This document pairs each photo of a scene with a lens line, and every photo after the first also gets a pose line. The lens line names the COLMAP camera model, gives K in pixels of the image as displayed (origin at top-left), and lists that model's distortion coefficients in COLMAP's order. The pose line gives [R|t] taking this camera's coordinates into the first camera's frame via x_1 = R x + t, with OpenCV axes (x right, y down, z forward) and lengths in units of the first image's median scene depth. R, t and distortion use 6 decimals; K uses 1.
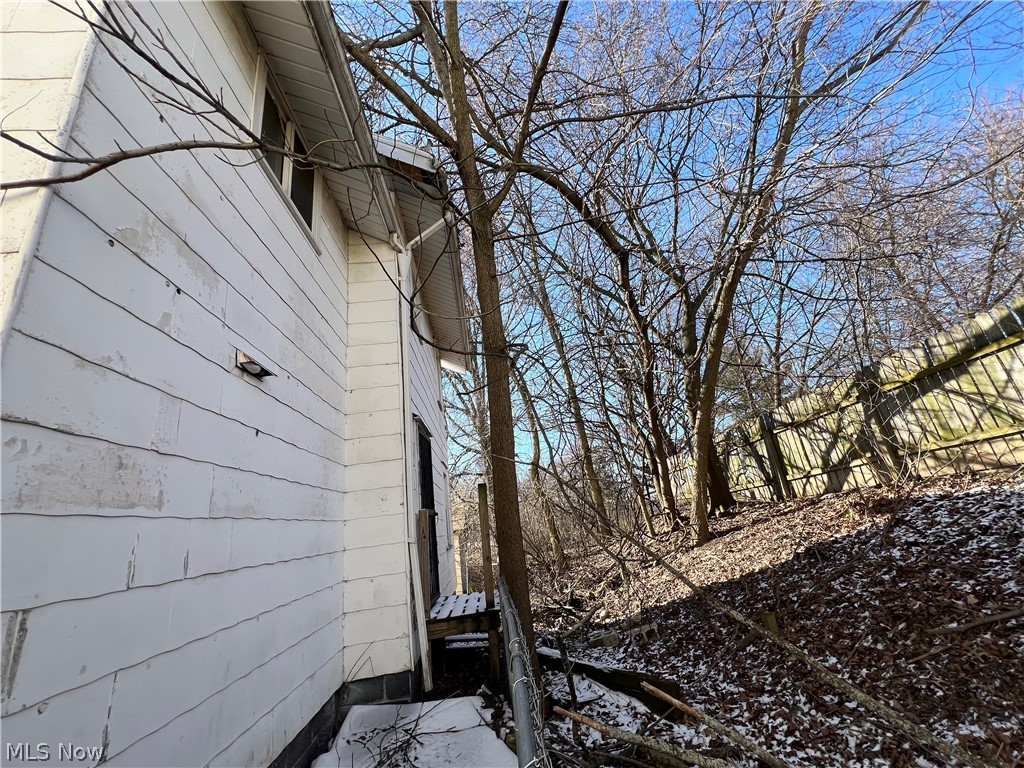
lens RADIAL K [[409.1, 0, 512.0], [0, 409.1, 384.0], [0, 0, 1]] dist [-0.002090, 0.000144]
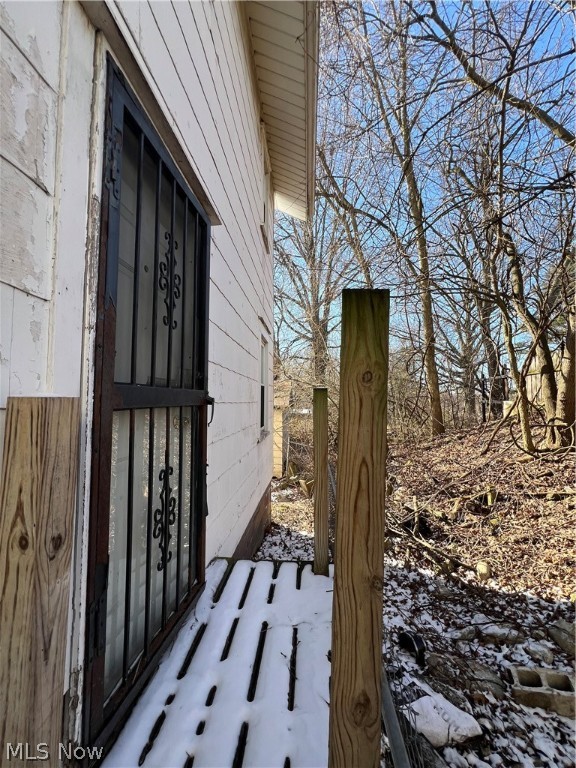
lens RADIAL K [[306.9, 0, 288.0], [0, 306.9, 384.0], [0, 0, 1]] dist [-0.002090, 0.000144]
pose [[0.984879, 0.122490, -0.122512, -0.043775], [-0.080814, 0.950349, 0.300511, 0.119581], [0.153239, -0.286066, 0.945877, 0.425149]]
